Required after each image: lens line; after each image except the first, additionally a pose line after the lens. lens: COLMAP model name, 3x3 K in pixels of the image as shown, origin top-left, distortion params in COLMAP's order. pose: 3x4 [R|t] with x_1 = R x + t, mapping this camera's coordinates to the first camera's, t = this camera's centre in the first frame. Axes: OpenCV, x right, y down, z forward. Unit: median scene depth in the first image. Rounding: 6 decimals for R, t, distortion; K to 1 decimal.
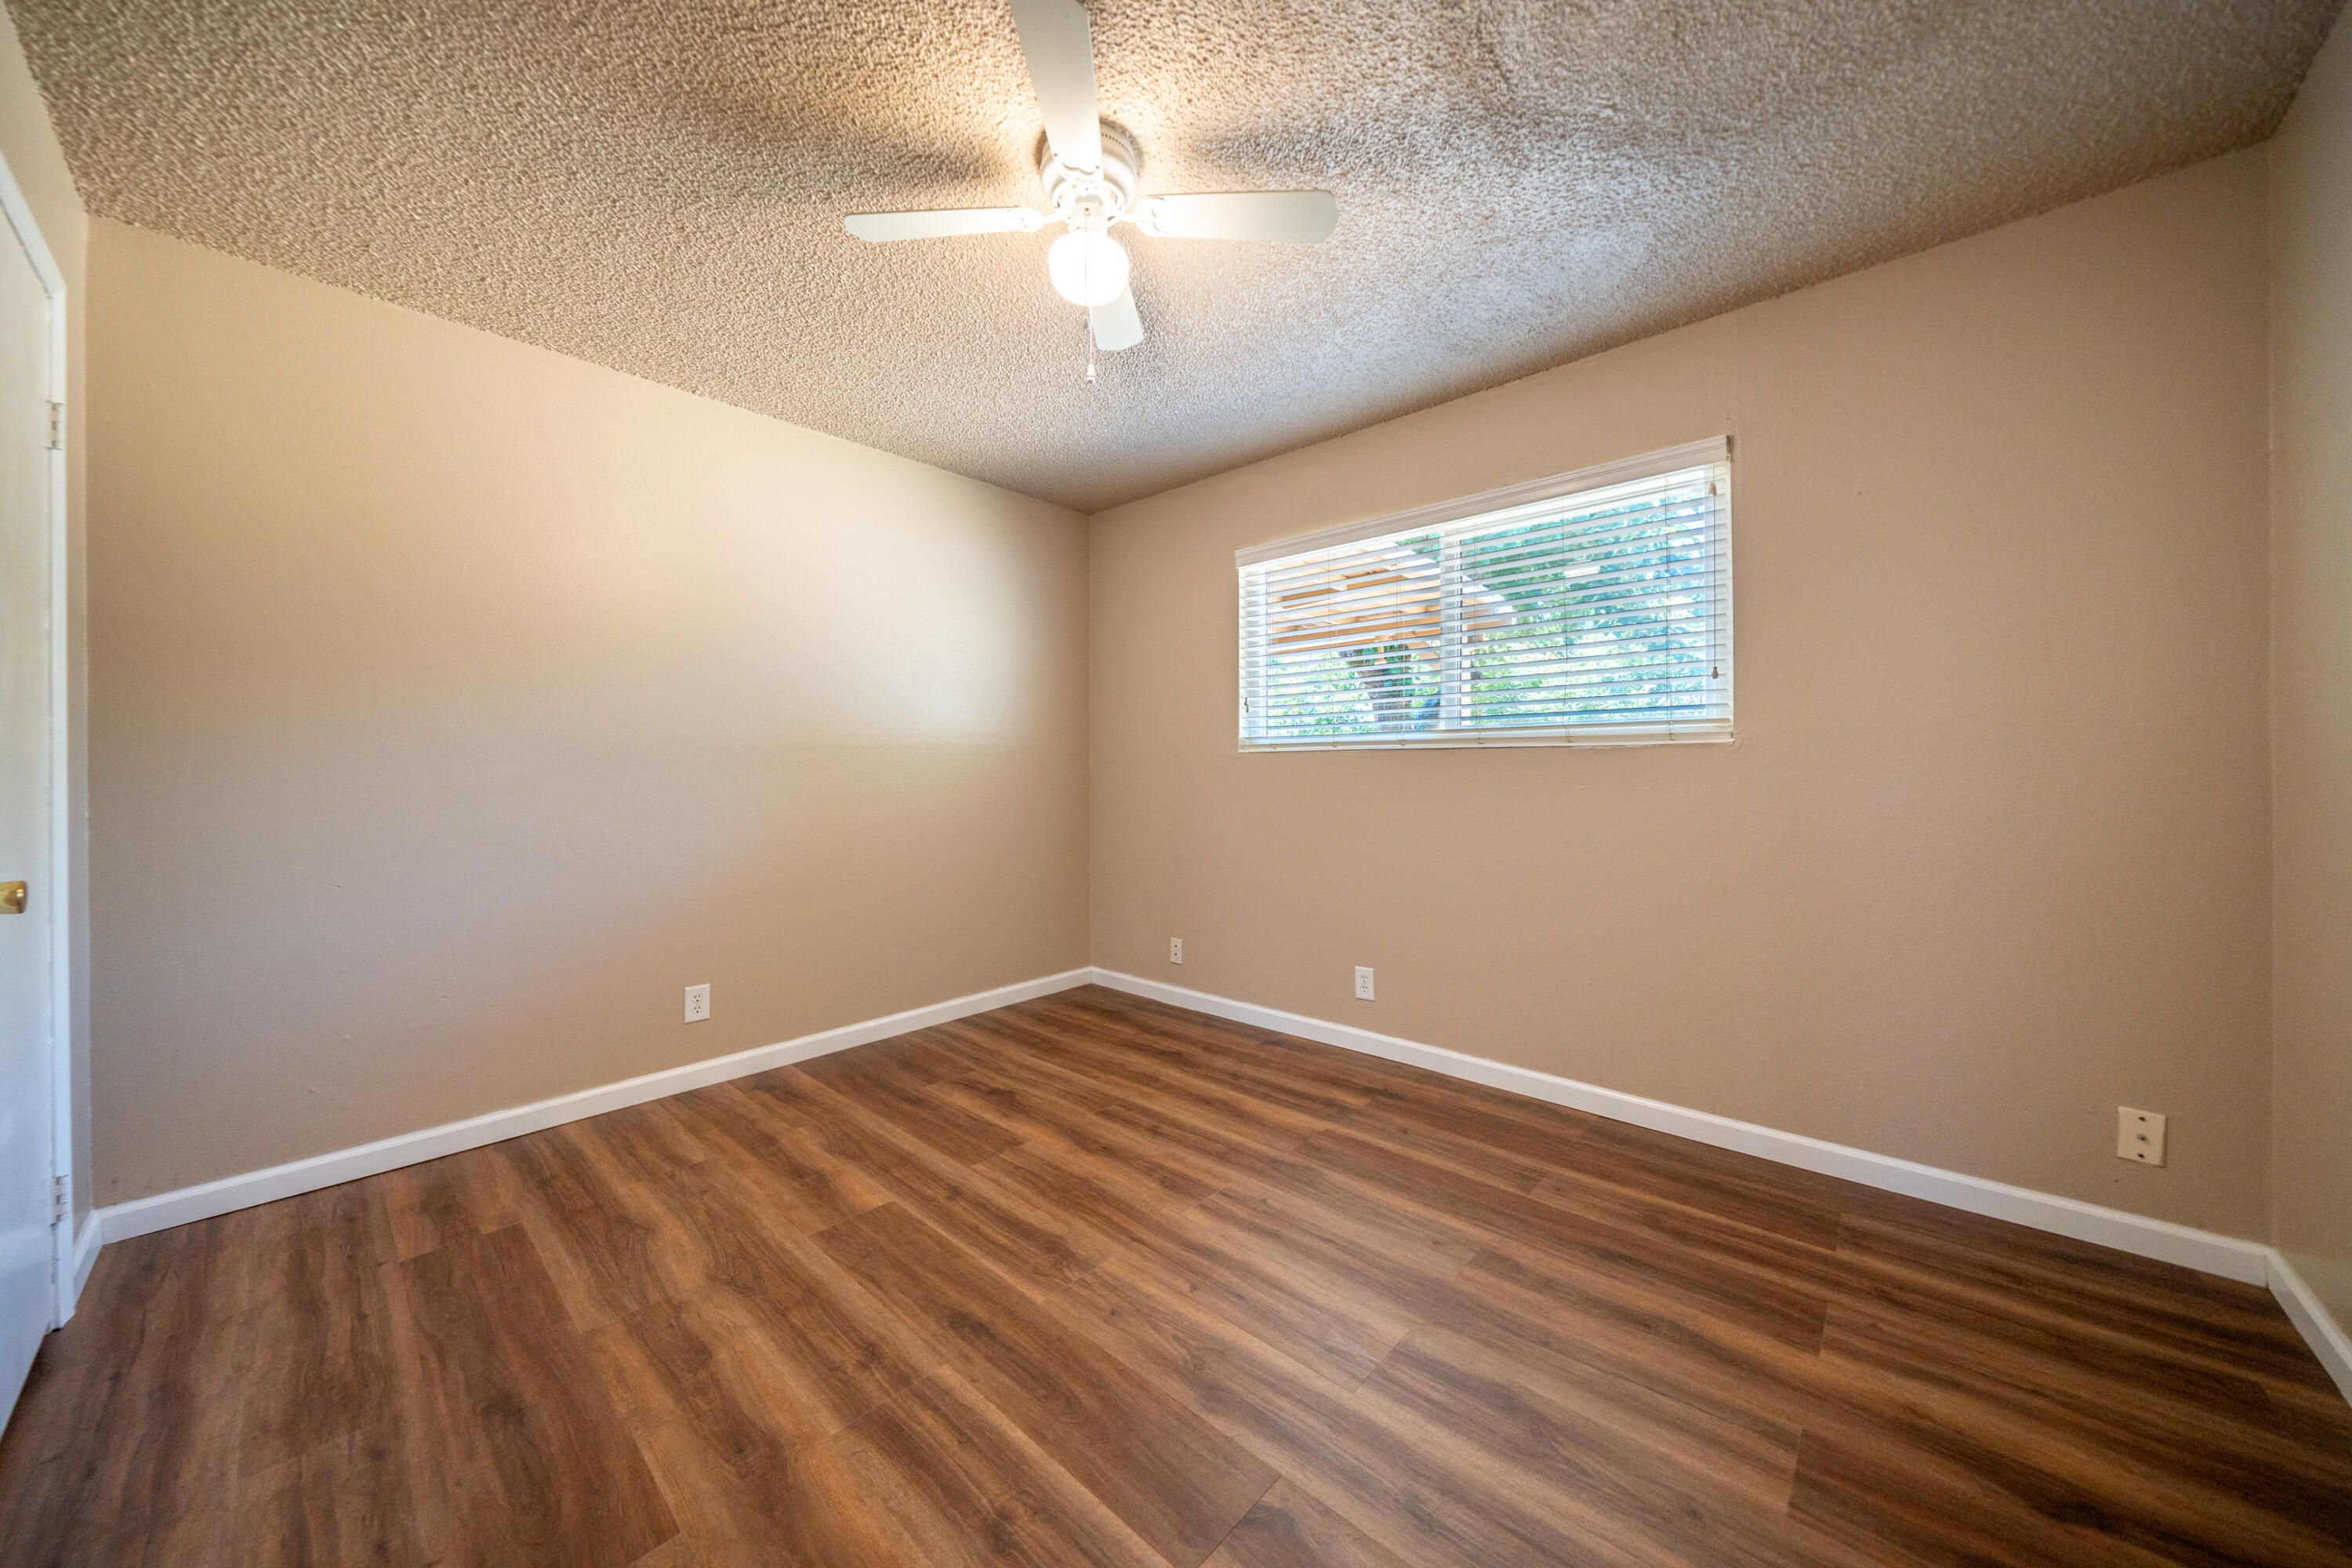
lens RADIAL K [[815.0, 0, 1168.1], [0, 815.0, 751.3], [0, 0, 1]] dist [-0.002684, -0.000057]
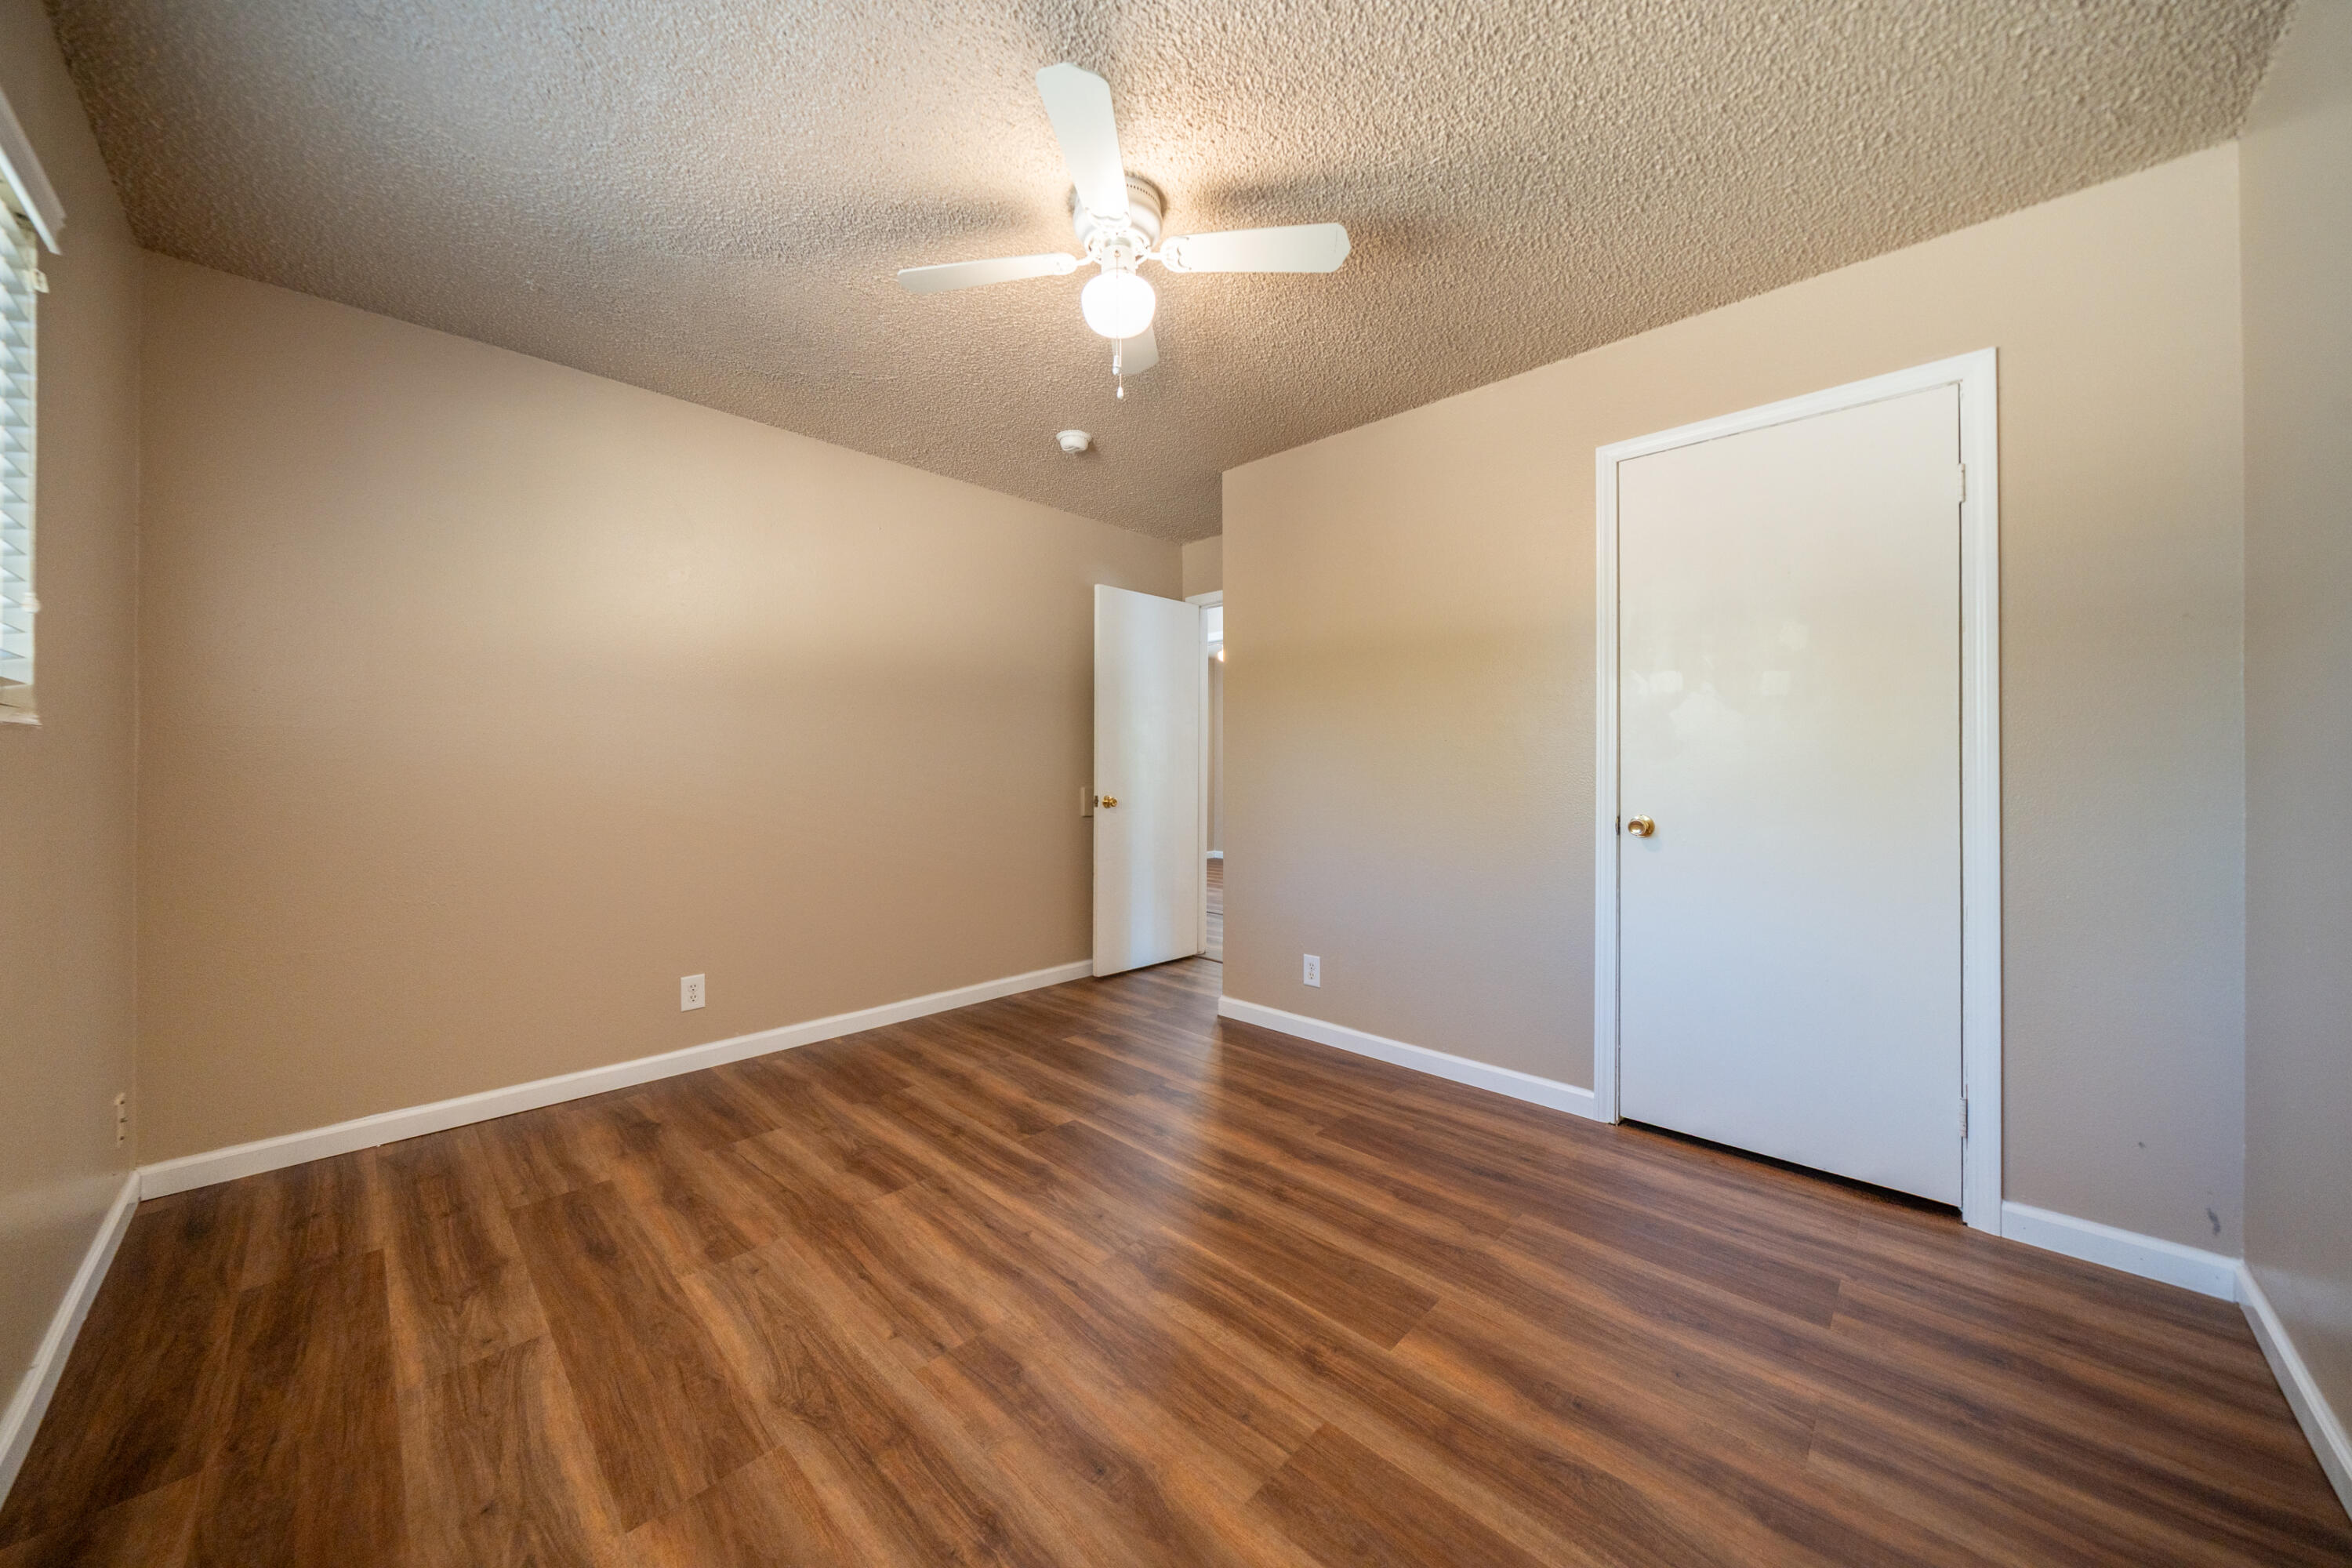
lens RADIAL K [[807.2, 0, 1168.9], [0, 807.2, 777.1], [0, 0, 1]] dist [-0.004444, -0.000103]
pose [[-0.999819, 0.002437, 0.018865, -0.165105], [0.002296, 0.999969, -0.007468, 0.039130], [-0.018882, -0.007423, -0.999794, 1.878362]]
